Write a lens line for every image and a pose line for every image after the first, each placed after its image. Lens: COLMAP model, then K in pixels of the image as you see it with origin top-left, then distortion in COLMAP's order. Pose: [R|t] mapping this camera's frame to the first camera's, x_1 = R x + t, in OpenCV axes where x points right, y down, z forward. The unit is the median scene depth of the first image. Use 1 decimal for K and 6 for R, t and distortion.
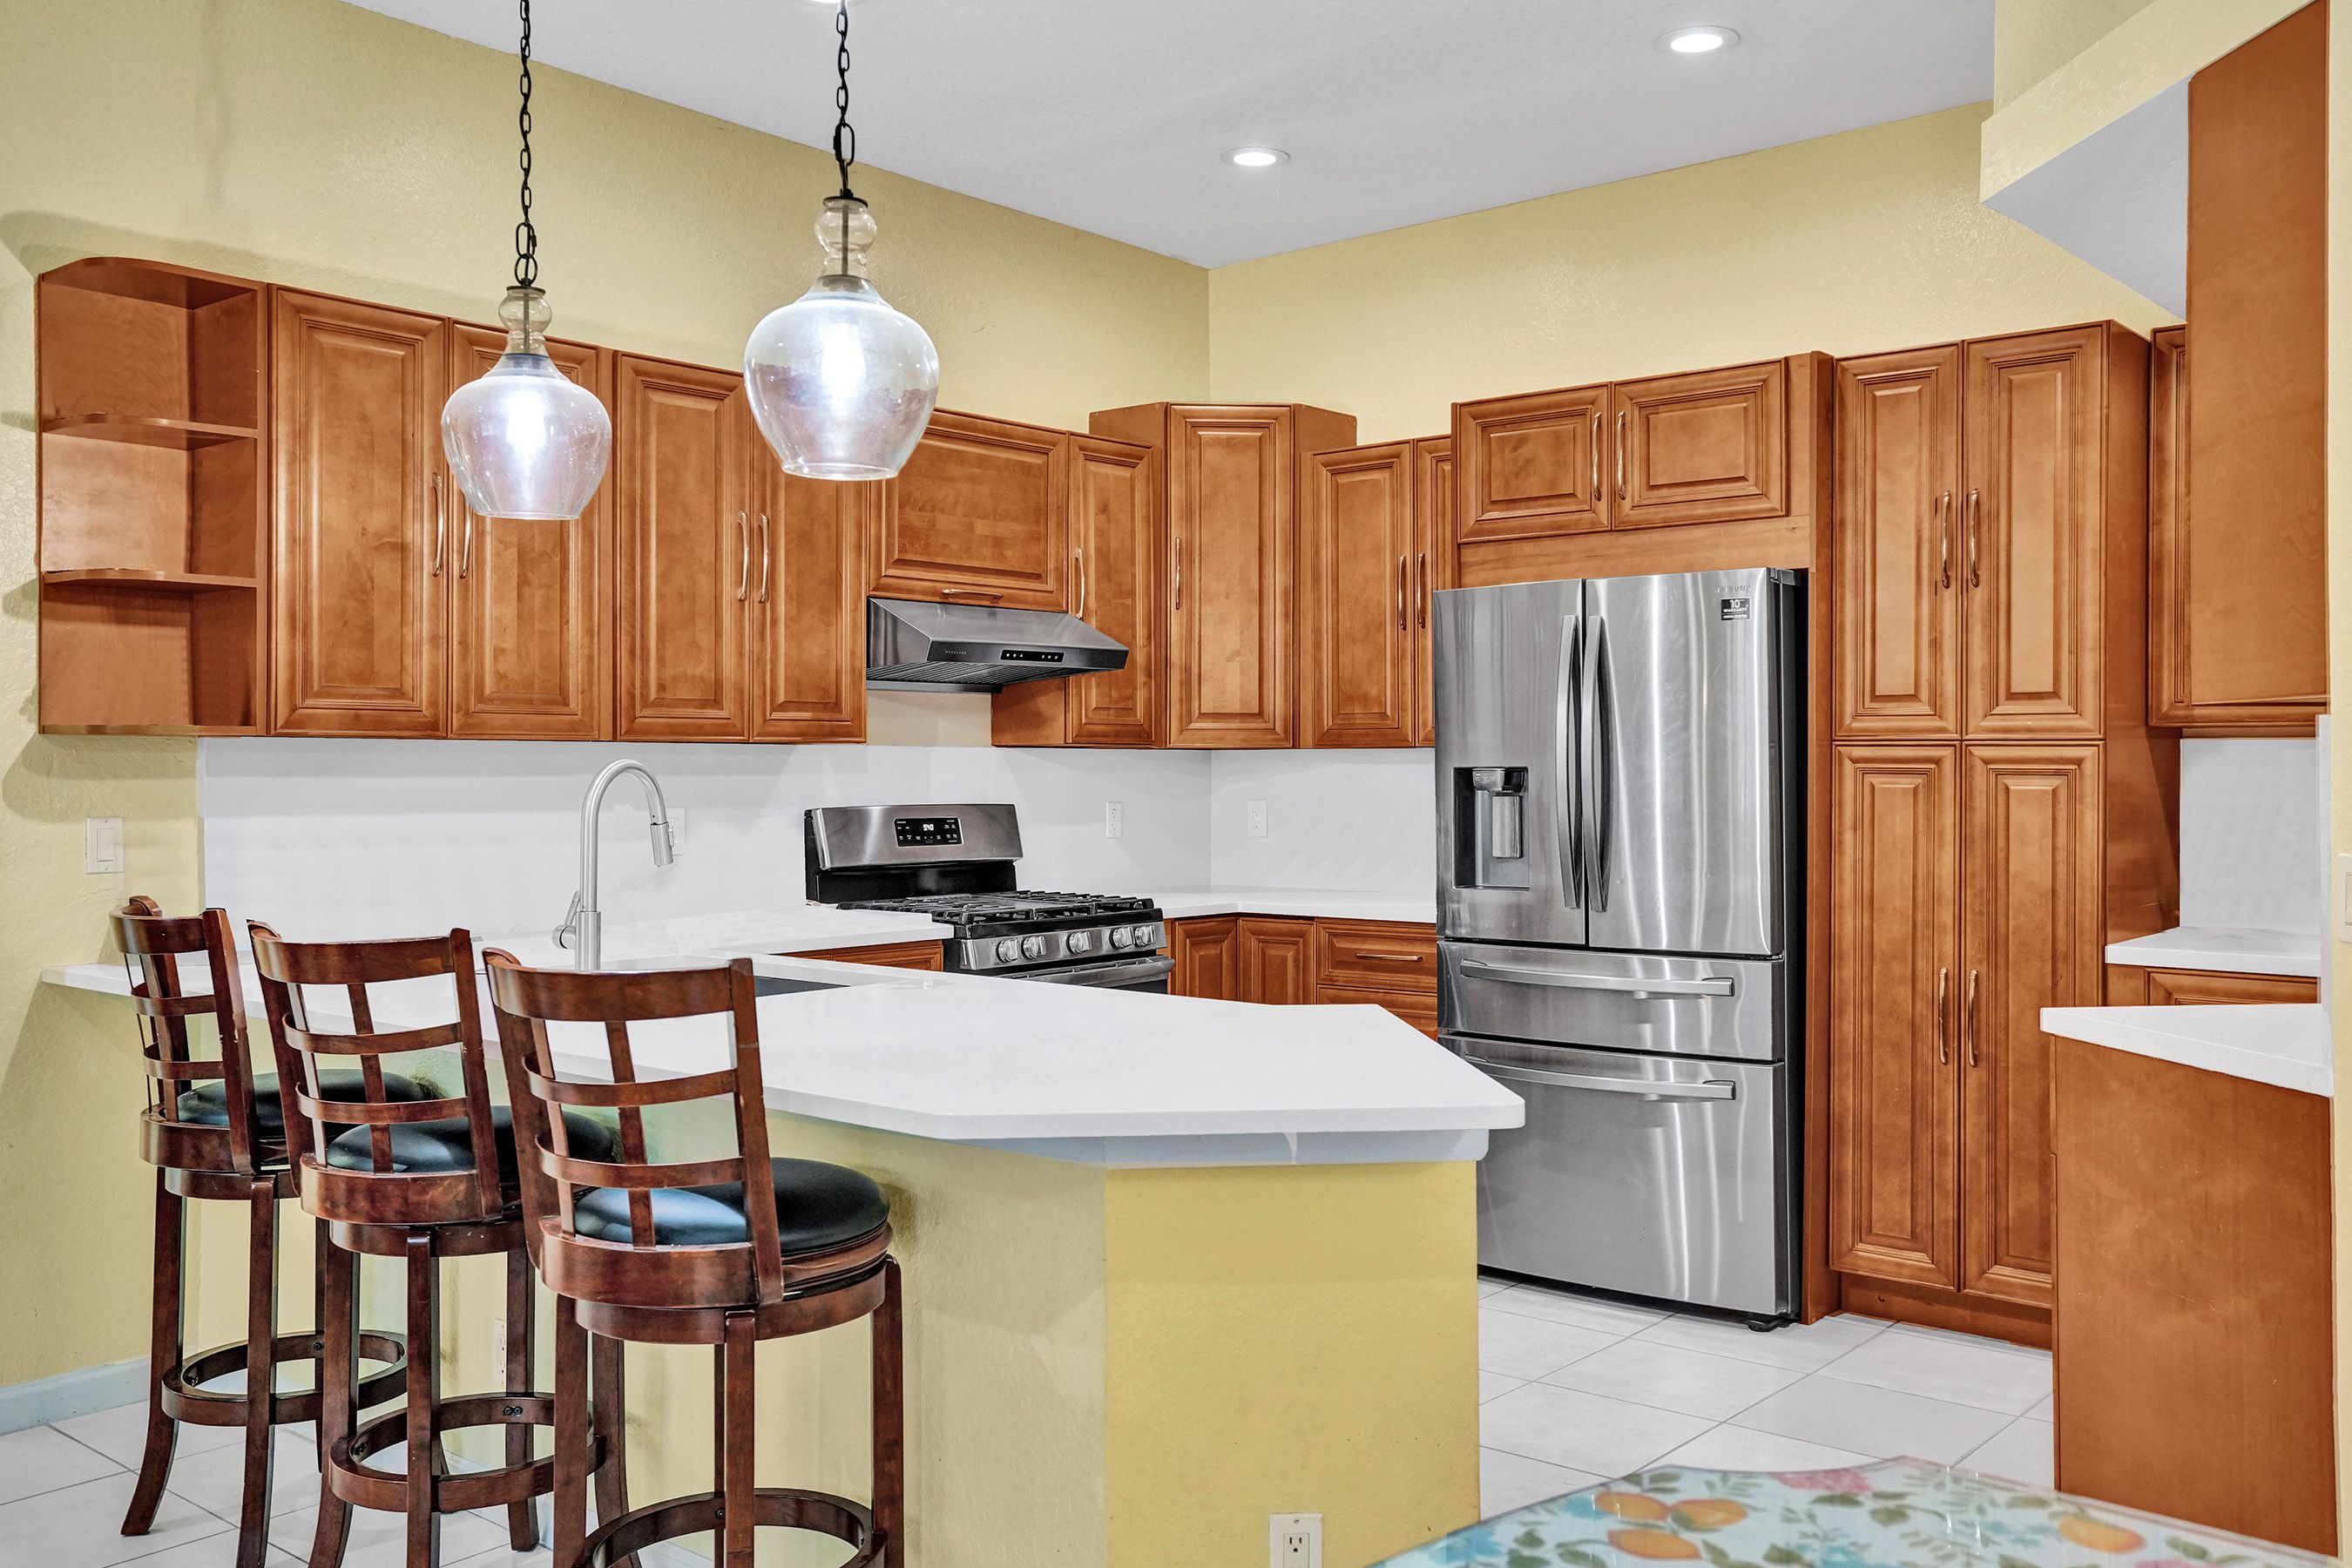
lens RADIAL K [[2001.9, 0, 1174.1], [0, 2001.9, 765.1], [0, 0, 1]] dist [0.014690, 0.014975]
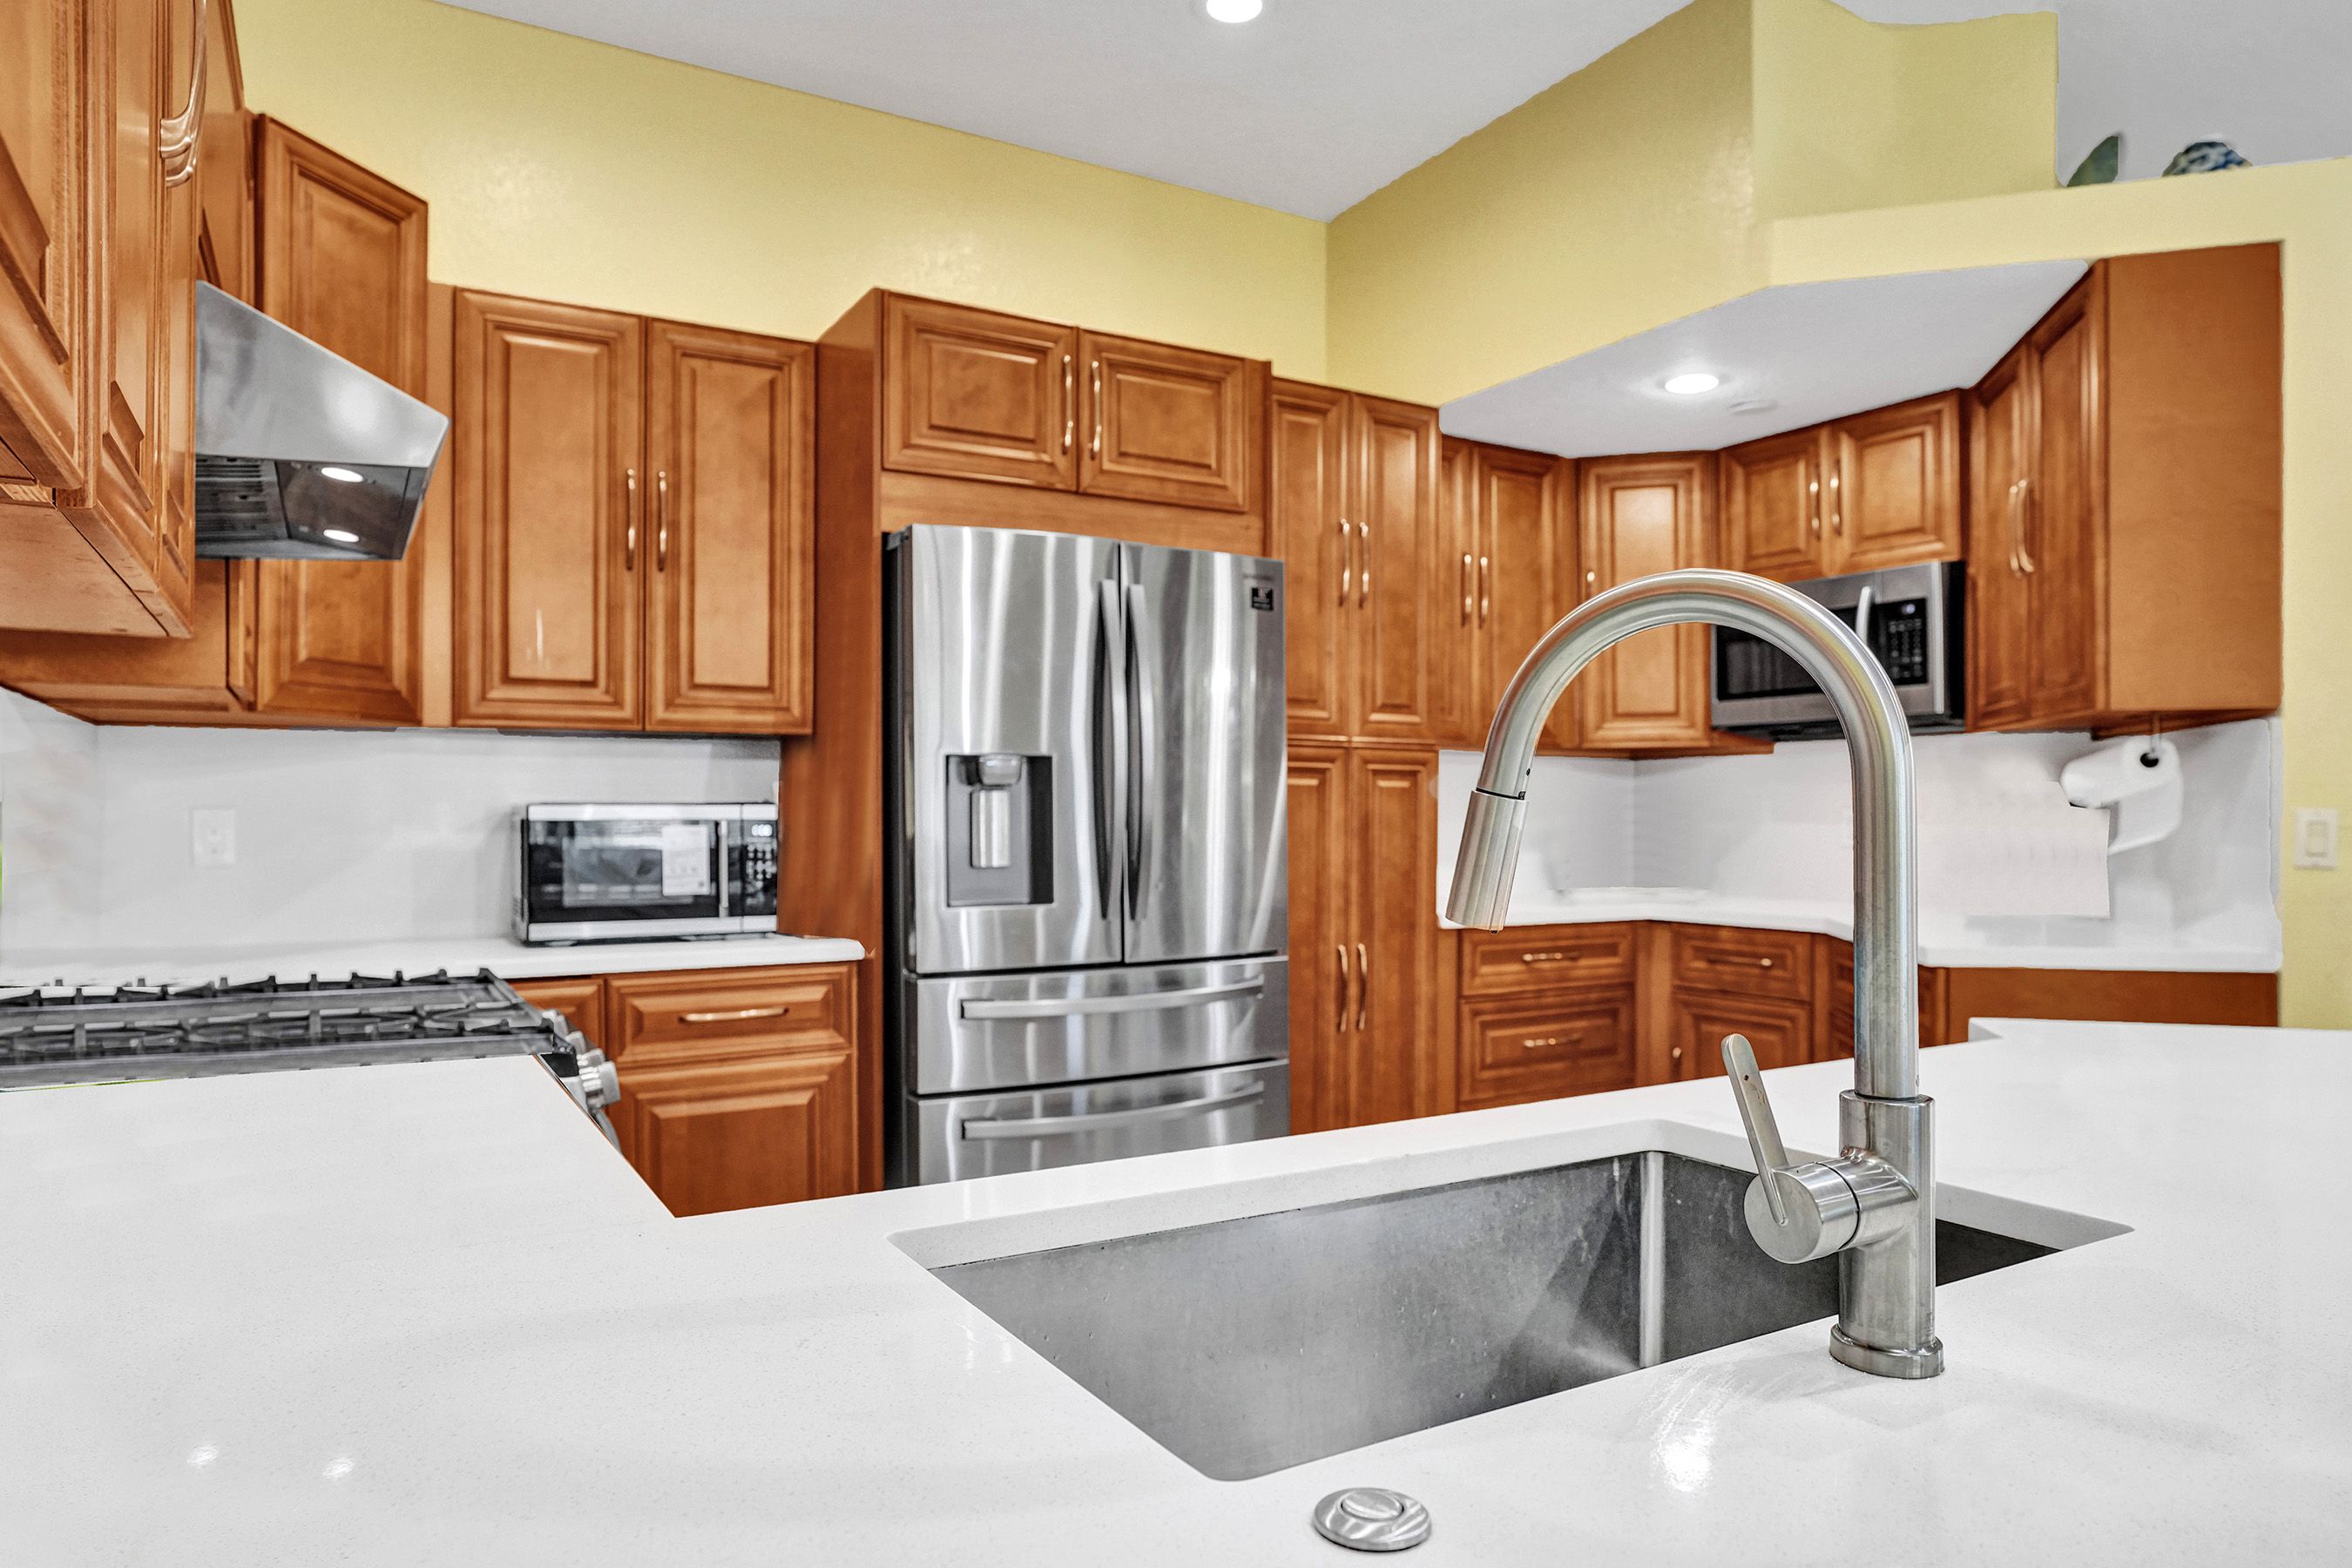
lens RADIAL K [[1450.9, 0, 1156.1], [0, 1450.9, 806.1], [0, 0, 1]] dist [-0.012036, -0.002235]
pose [[0.339835, 0.005301, 0.940470, -0.399627], [-0.000728, 0.999985, -0.005373, 0.027141], [-0.940485, 0.001141, 0.339834, 0.804501]]
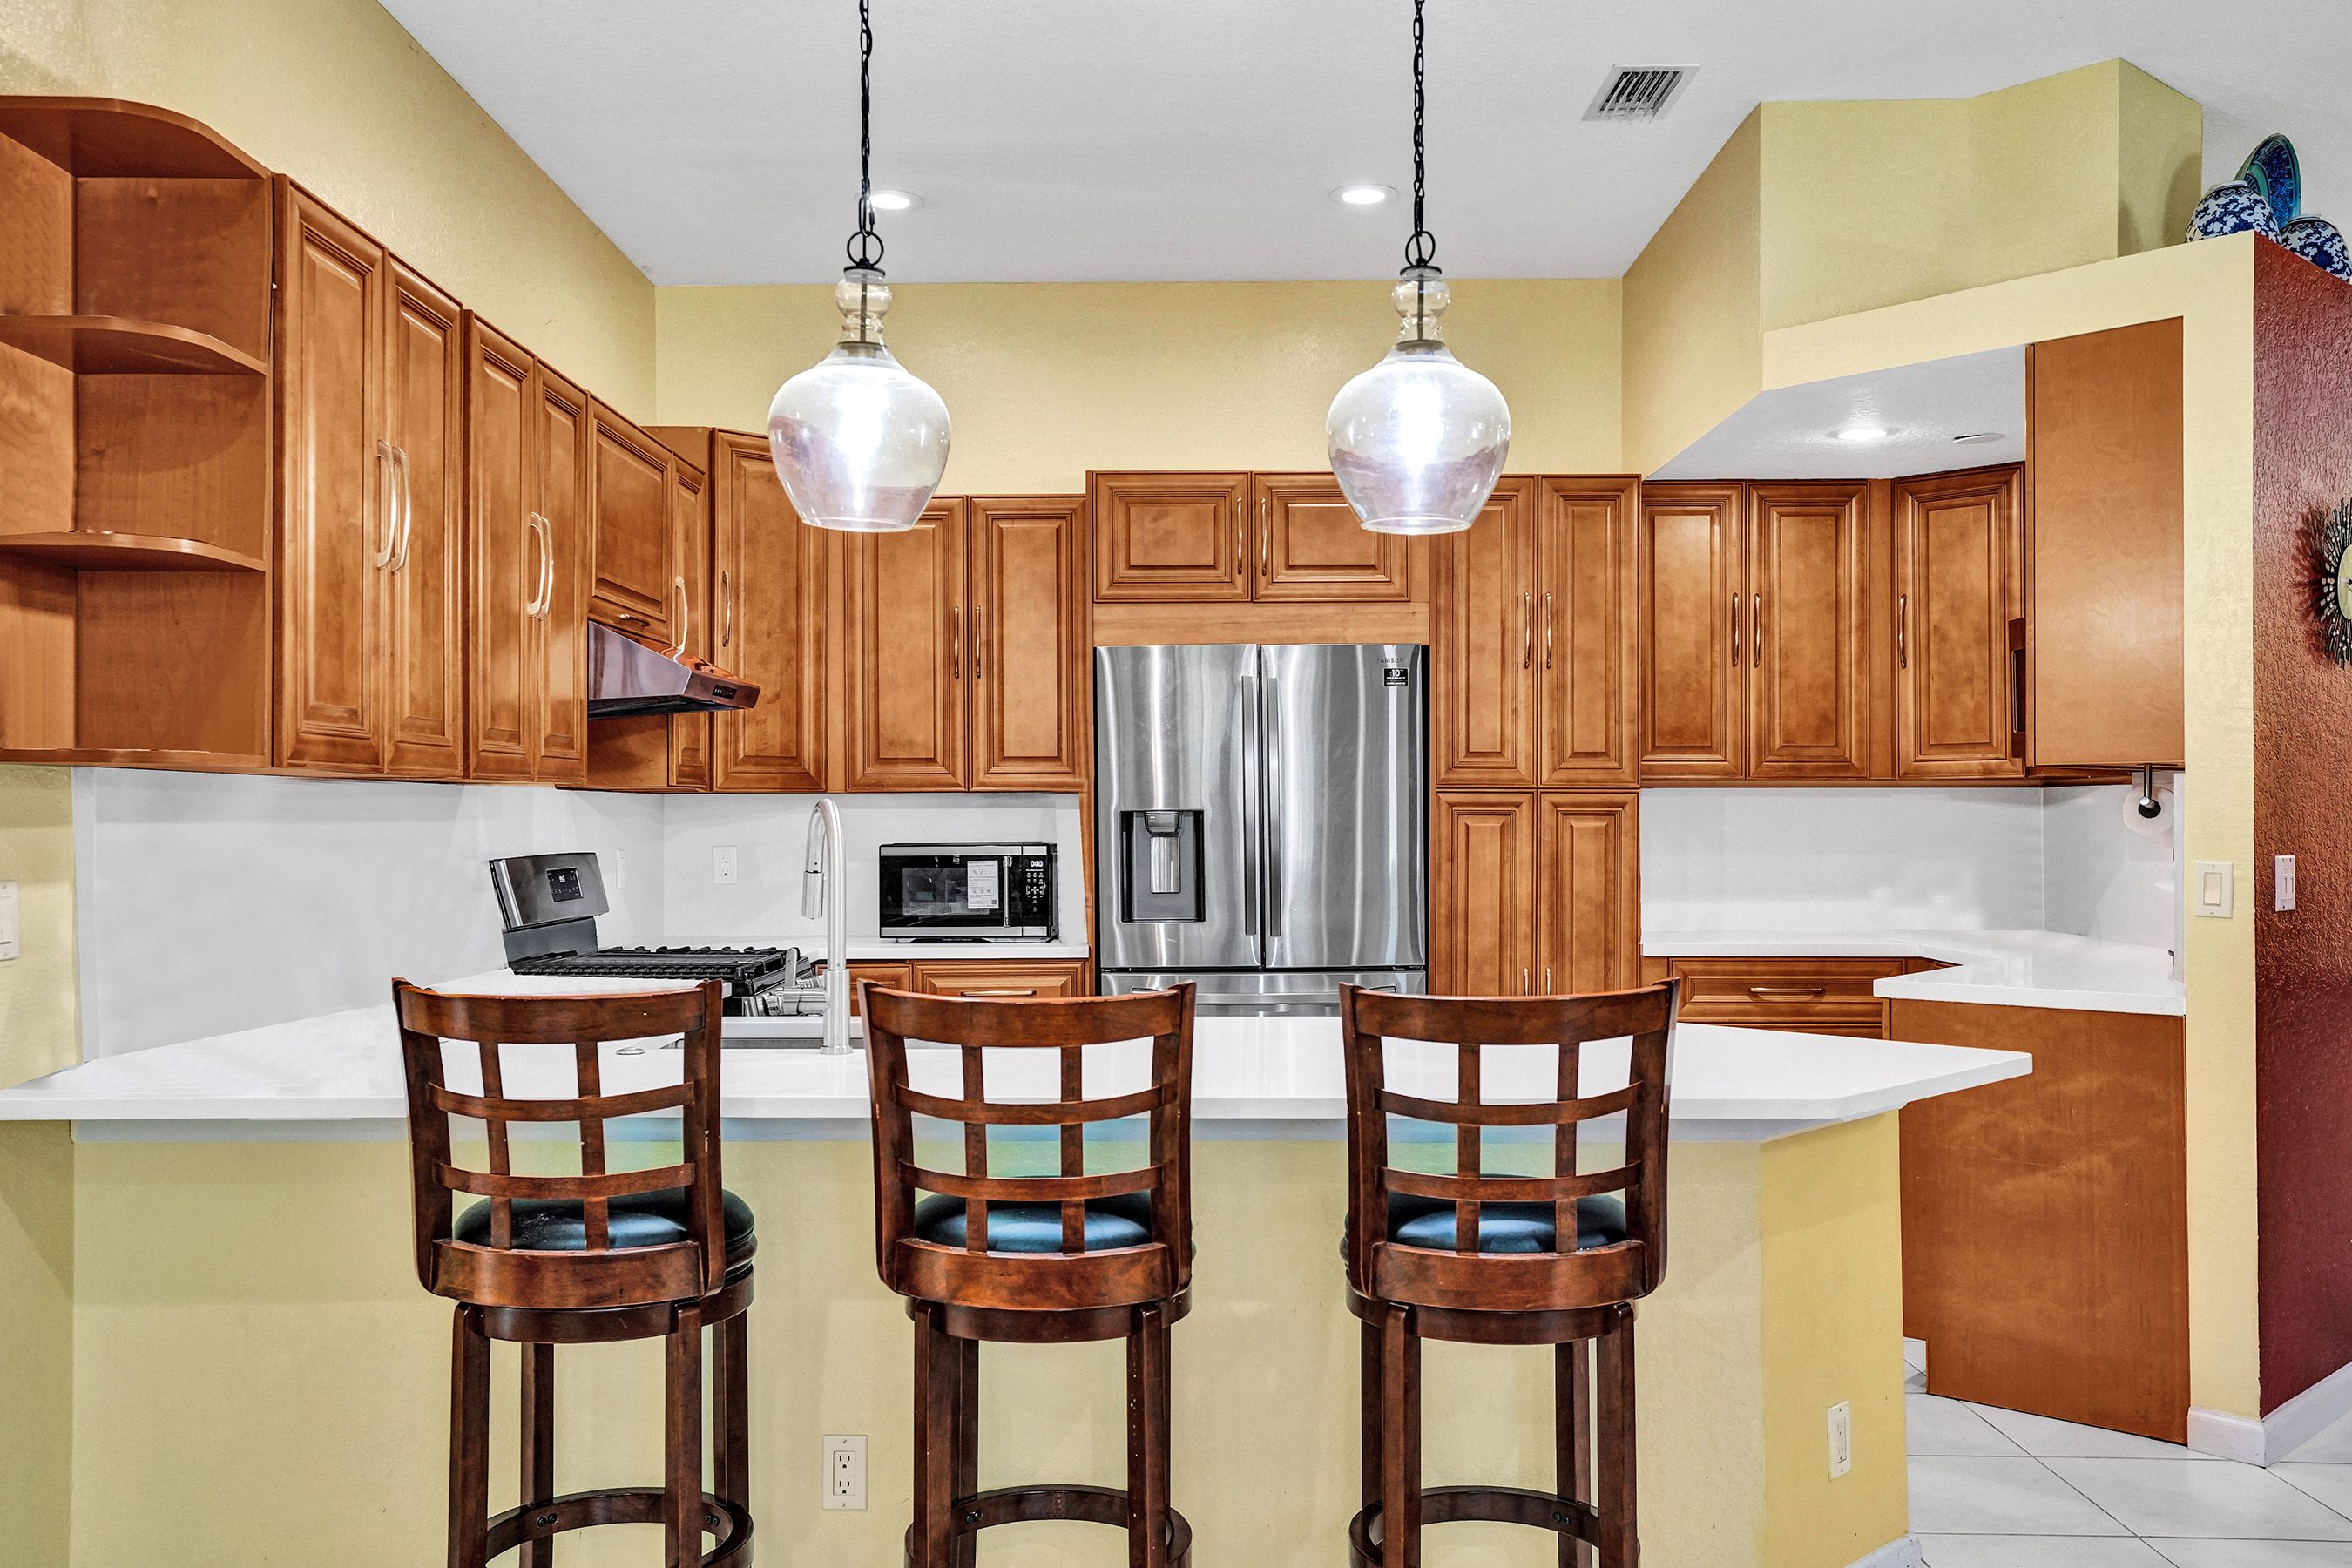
lens RADIAL K [[2001.9, 0, 1185.1], [0, 2001.9, 801.4], [0, 0, 1]] dist [0.014690, 0.014975]
pose [[0.763001, 0.001989, 0.646394, -0.583364], [0.002132, 0.999982, -0.005593, 0.002407], [-0.646394, 0.005645, 0.762983, 0.170971]]
